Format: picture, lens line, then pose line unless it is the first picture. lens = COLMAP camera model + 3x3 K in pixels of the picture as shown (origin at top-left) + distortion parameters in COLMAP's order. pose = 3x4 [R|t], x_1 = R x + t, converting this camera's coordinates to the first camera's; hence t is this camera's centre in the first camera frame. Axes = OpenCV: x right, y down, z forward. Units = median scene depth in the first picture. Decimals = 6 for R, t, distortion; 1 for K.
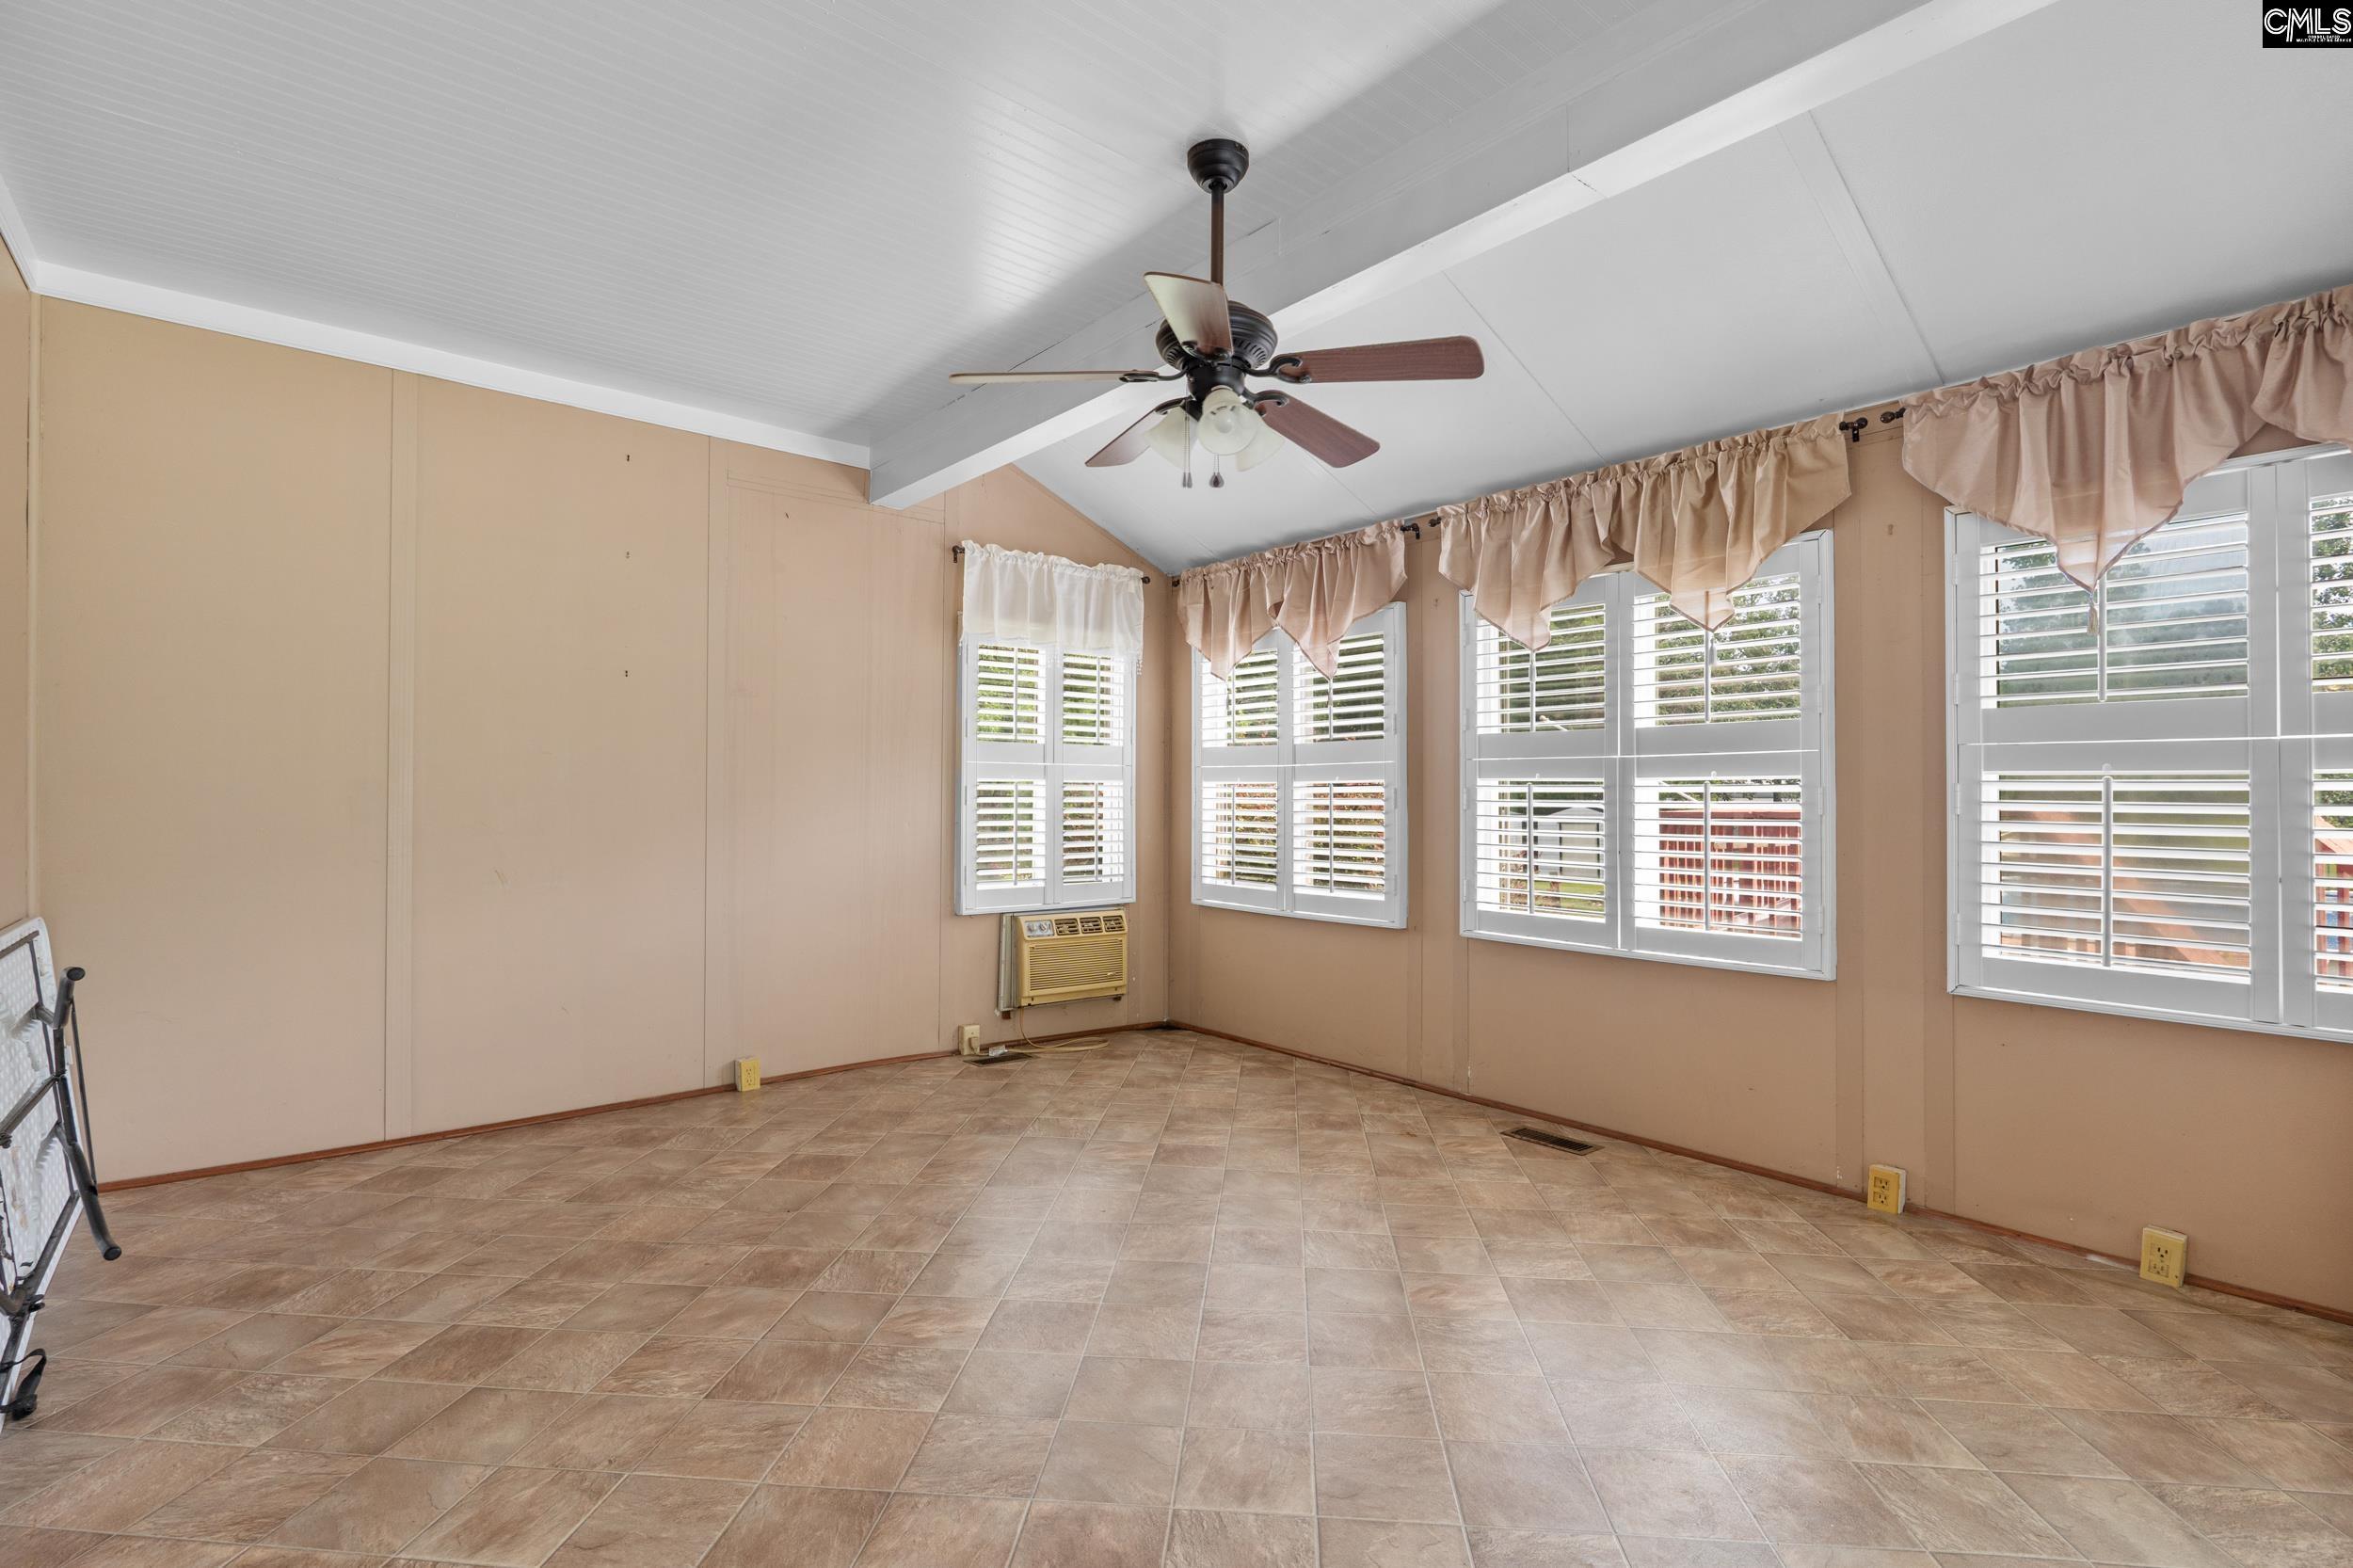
lens RADIAL K [[1094.5, 0, 1176.1], [0, 1094.5, 787.6], [0, 0, 1]] dist [-0.006425, -0.001000]
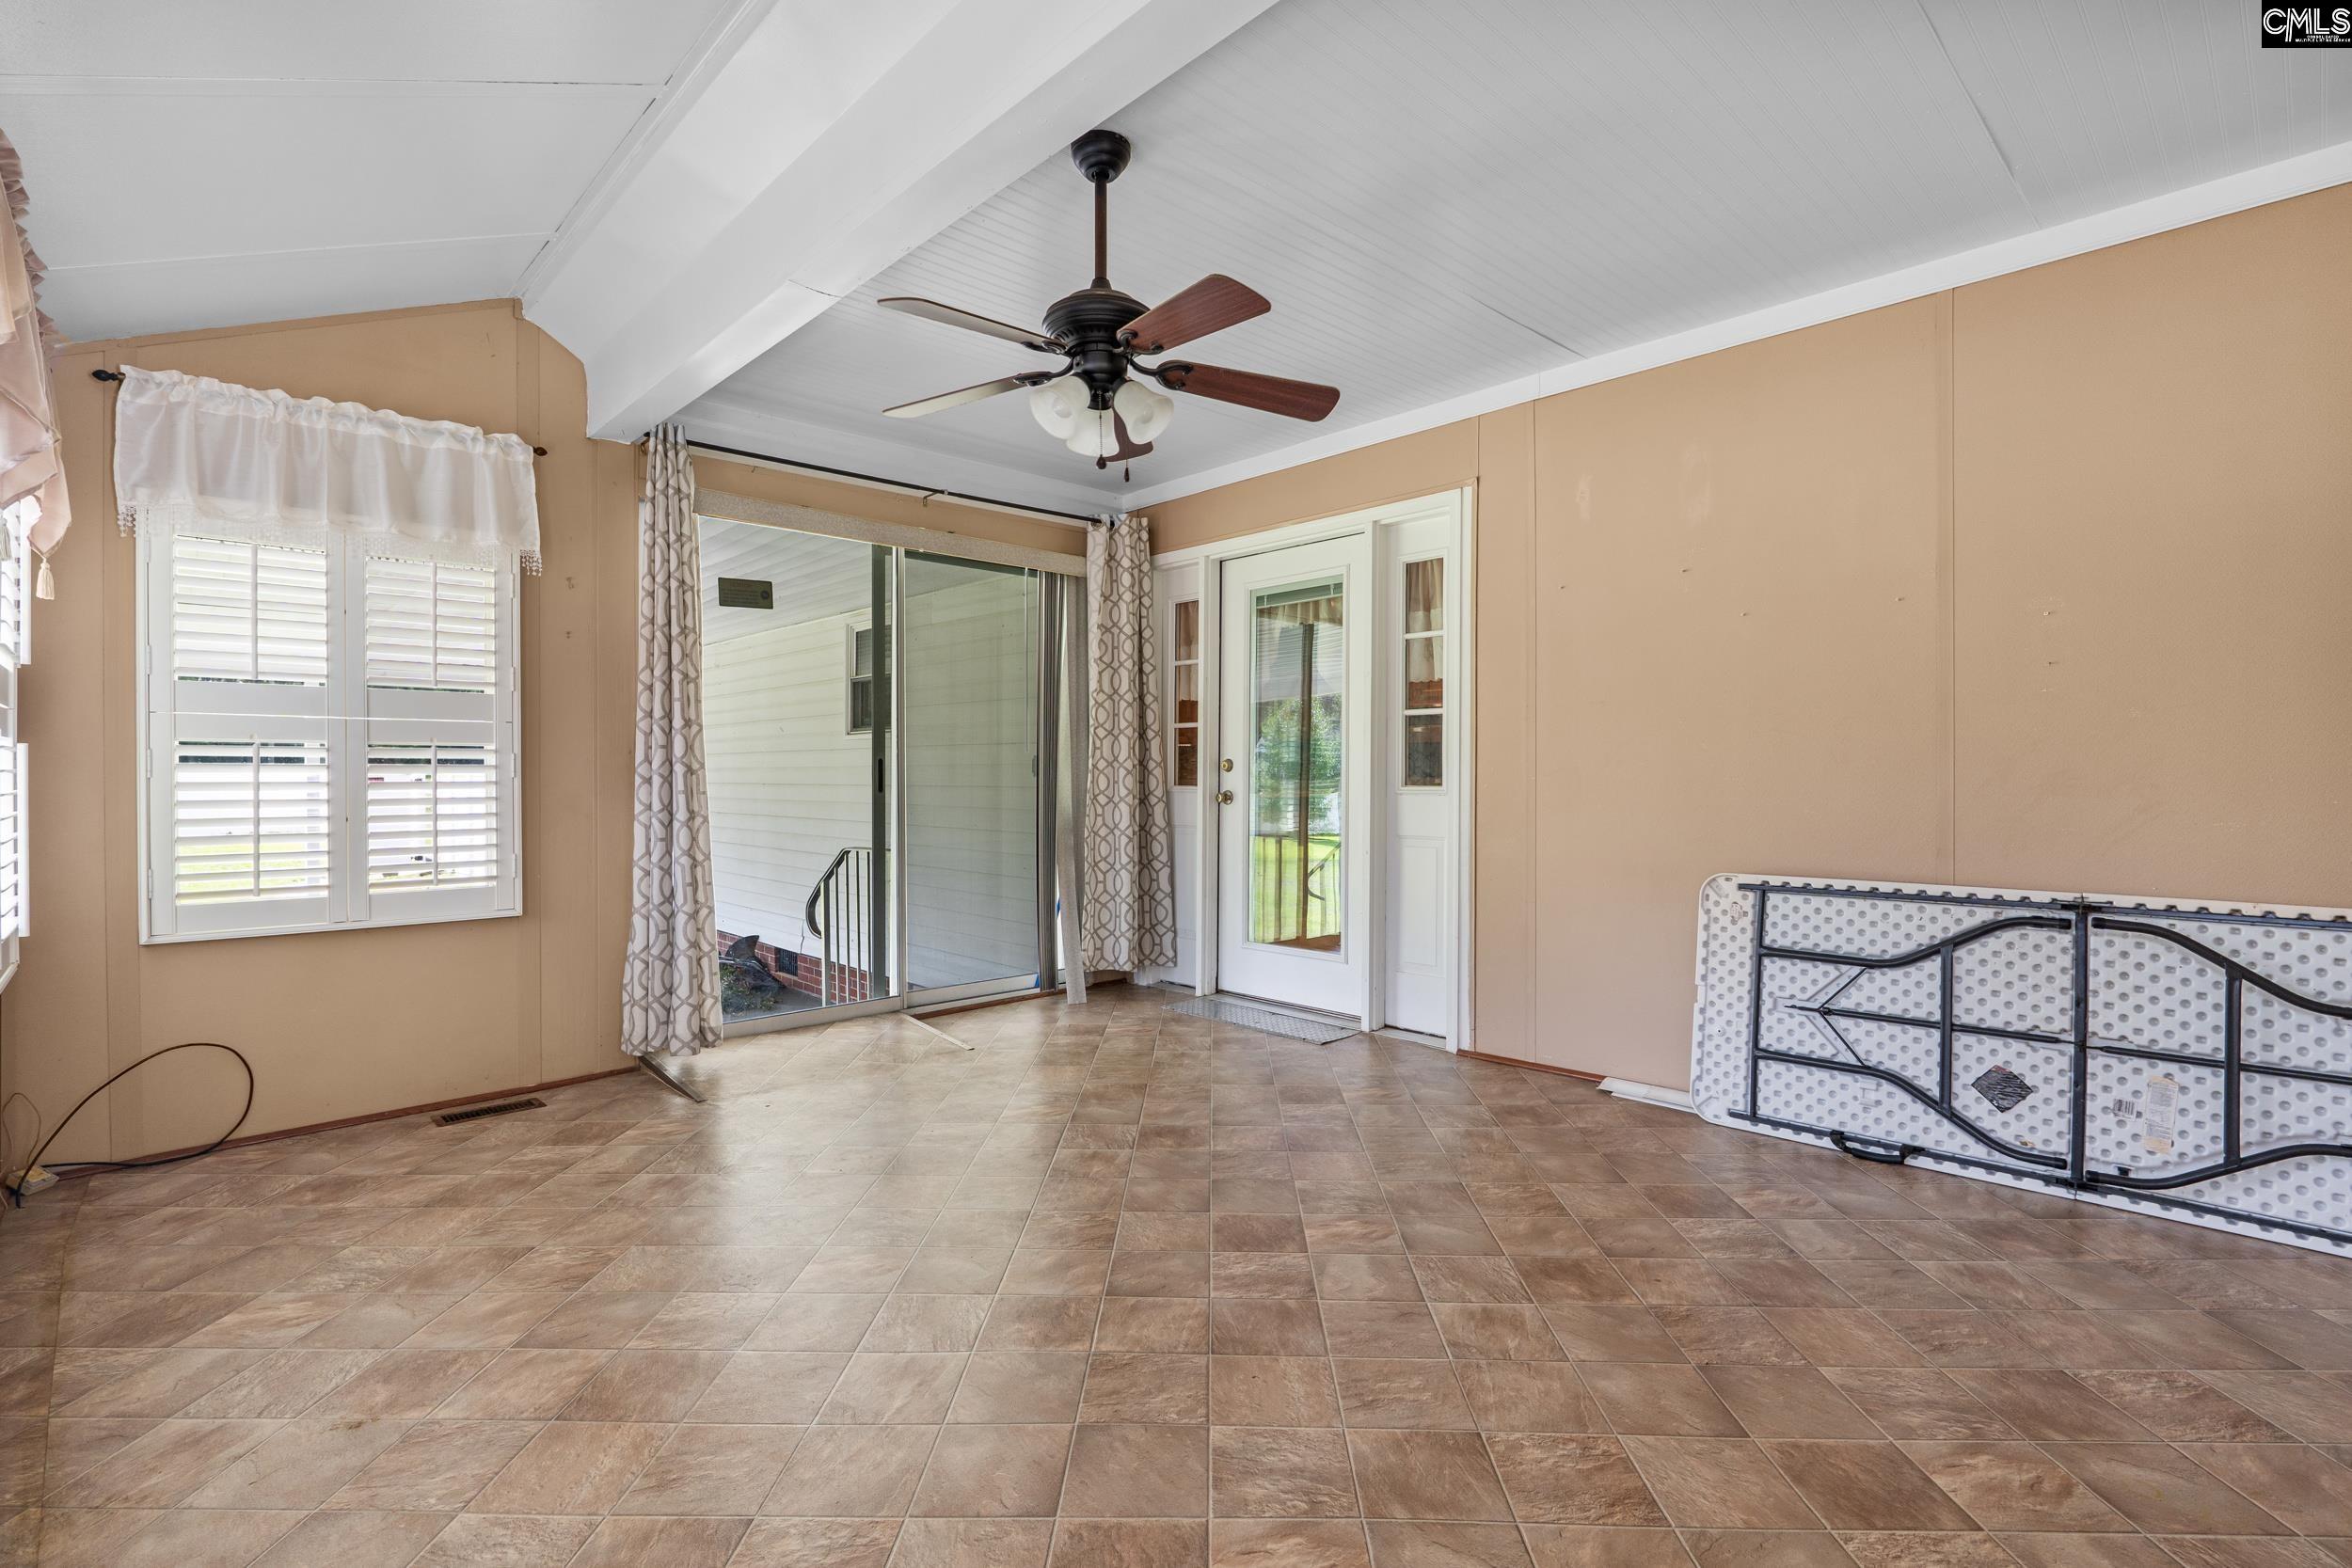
lens RADIAL K [[1093.9, 0, 1176.1], [0, 1093.9, 786.0], [0, 0, 1]] dist [-0.006425, -0.001000]
pose [[-0.998091, -0.001828, -0.061733, 0.027285], [-0.001933, 0.999997, 0.001655, 0.024861], [0.061730, 0.001771, -0.998091, 1.903258]]
